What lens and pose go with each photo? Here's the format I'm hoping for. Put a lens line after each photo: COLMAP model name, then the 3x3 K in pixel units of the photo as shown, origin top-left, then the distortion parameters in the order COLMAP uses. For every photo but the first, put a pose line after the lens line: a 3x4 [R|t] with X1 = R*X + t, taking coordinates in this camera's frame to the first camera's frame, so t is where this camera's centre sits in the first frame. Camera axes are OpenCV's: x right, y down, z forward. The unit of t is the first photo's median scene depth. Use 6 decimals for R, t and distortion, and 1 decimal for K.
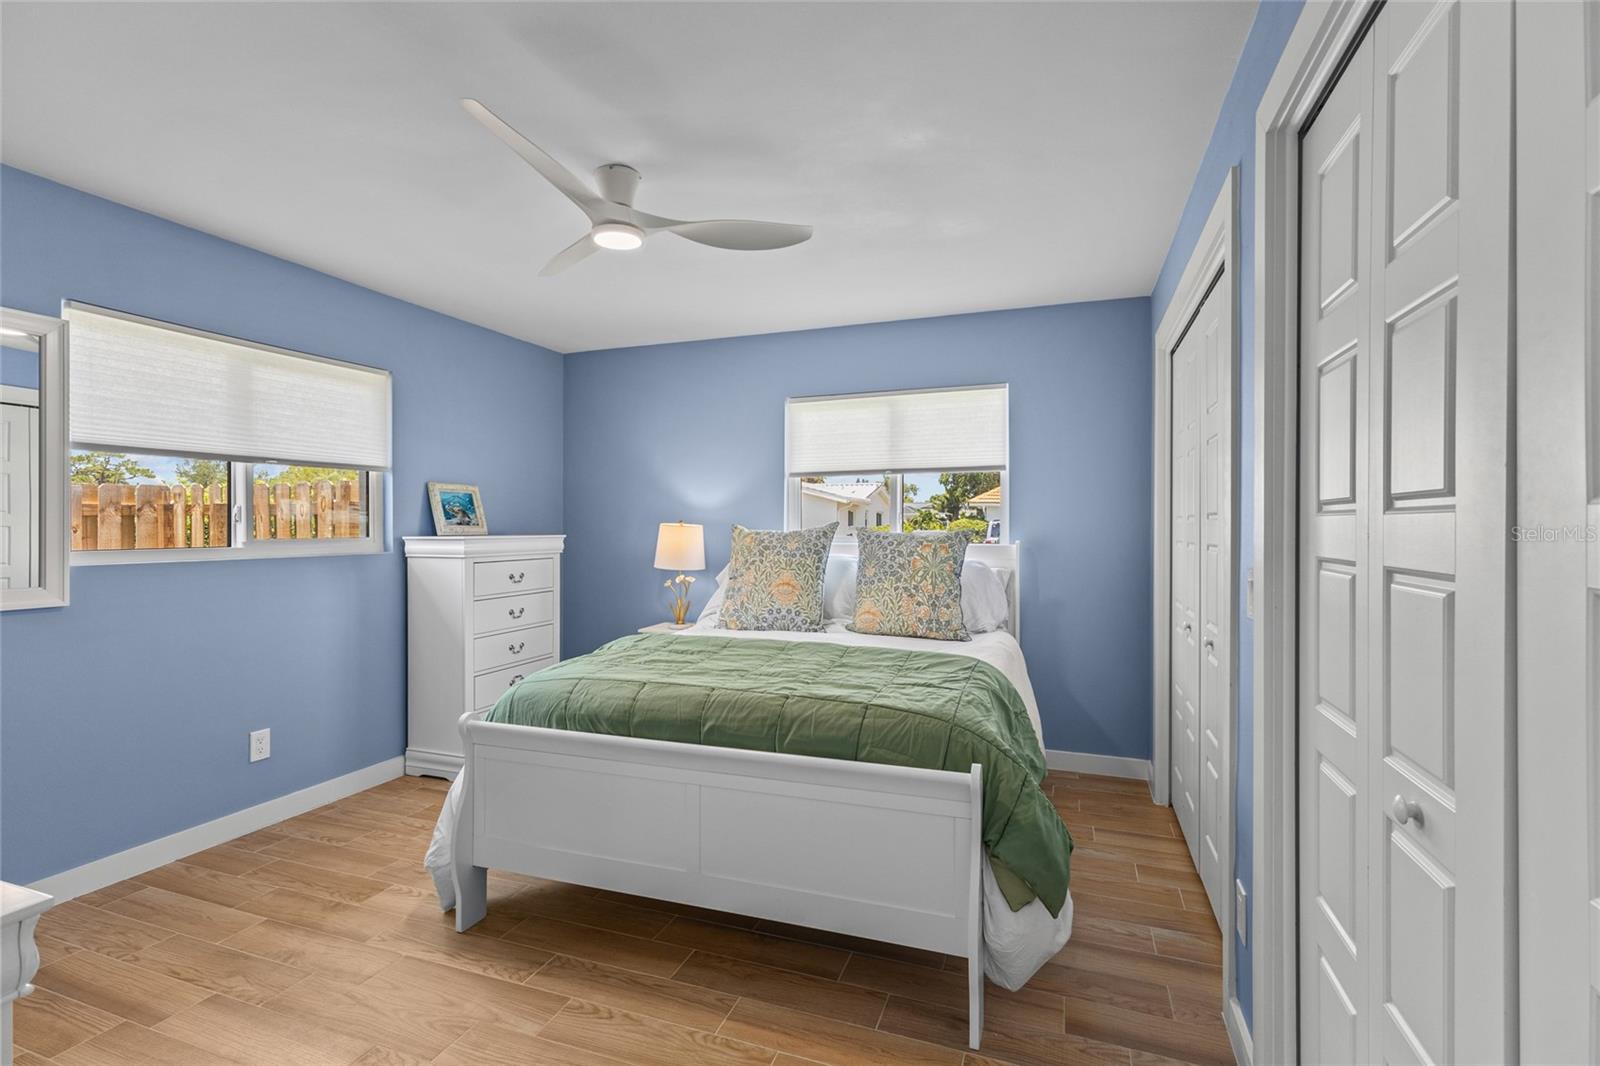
lens RADIAL K [[737.7, 0, 796.4], [0, 737.7, 529.9], [0, 0, 1]] dist [0.001034, 0.004964]
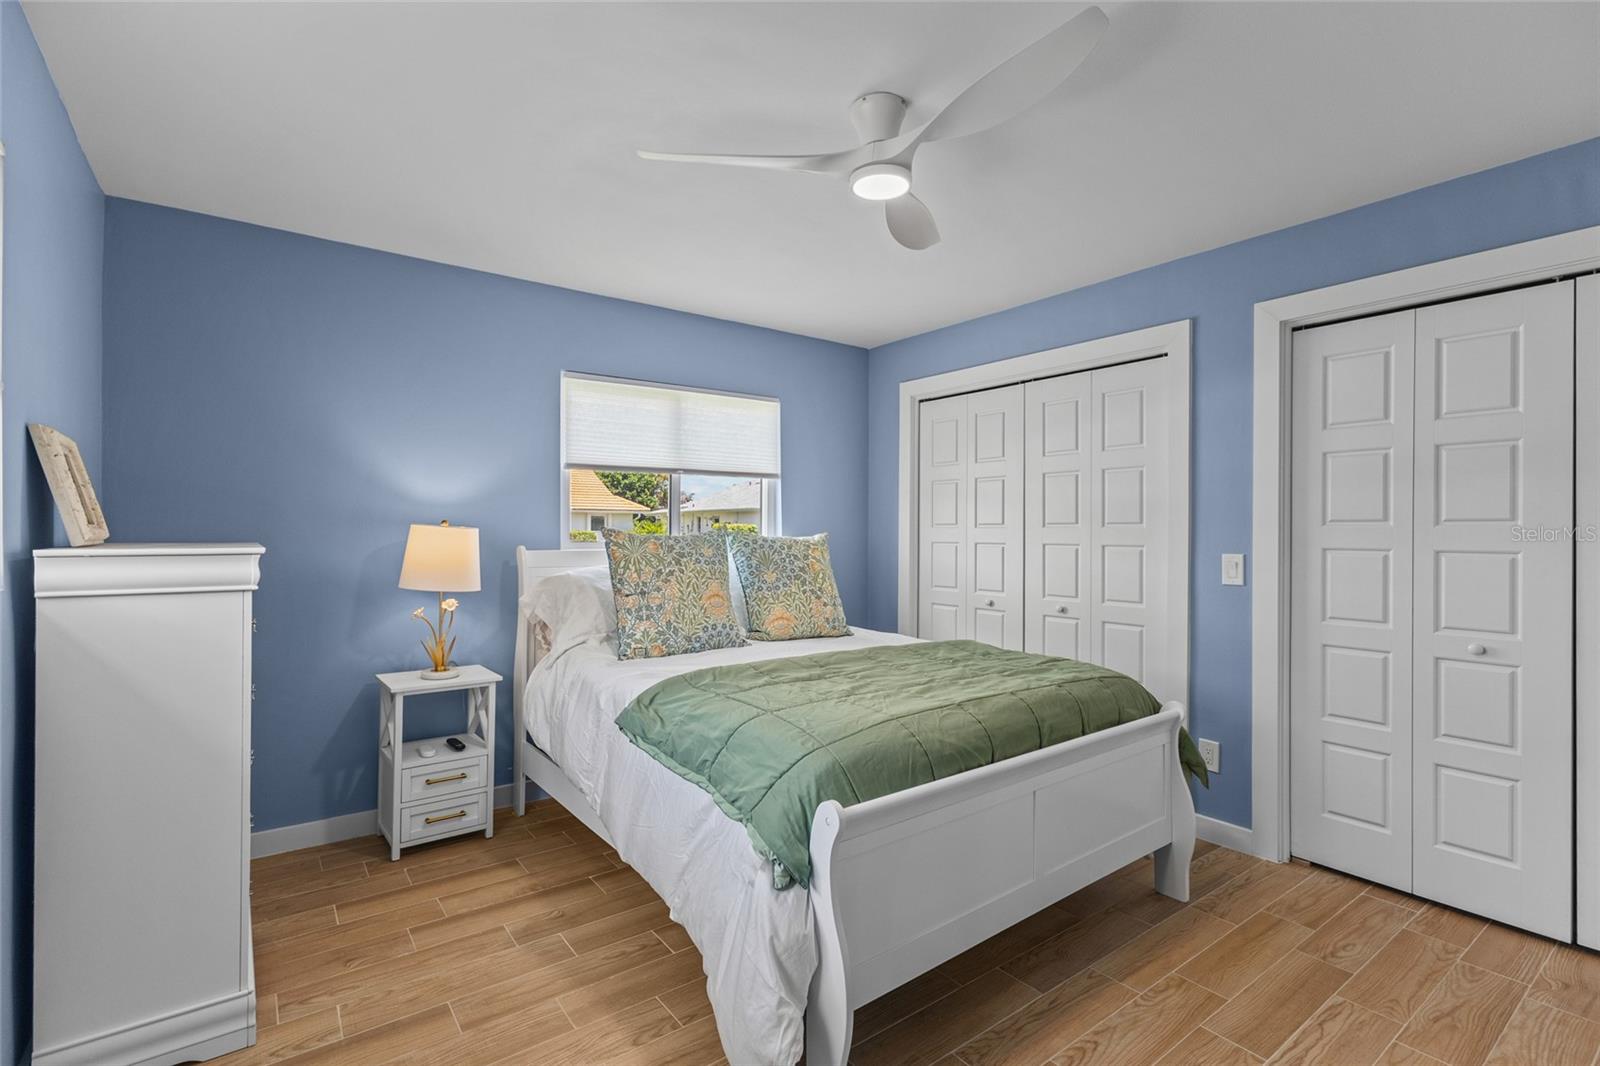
lens RADIAL K [[737.7, 0, 796.4], [0, 737.7, 529.9], [0, 0, 1]] dist [0.001034, 0.004964]
pose [[0.547284, 0.004749, 0.836934, -0.704364], [-0.000476, 0.999986, -0.005364, -0.000209], [-0.836947, 0.002537, 0.547278, 0.442892]]
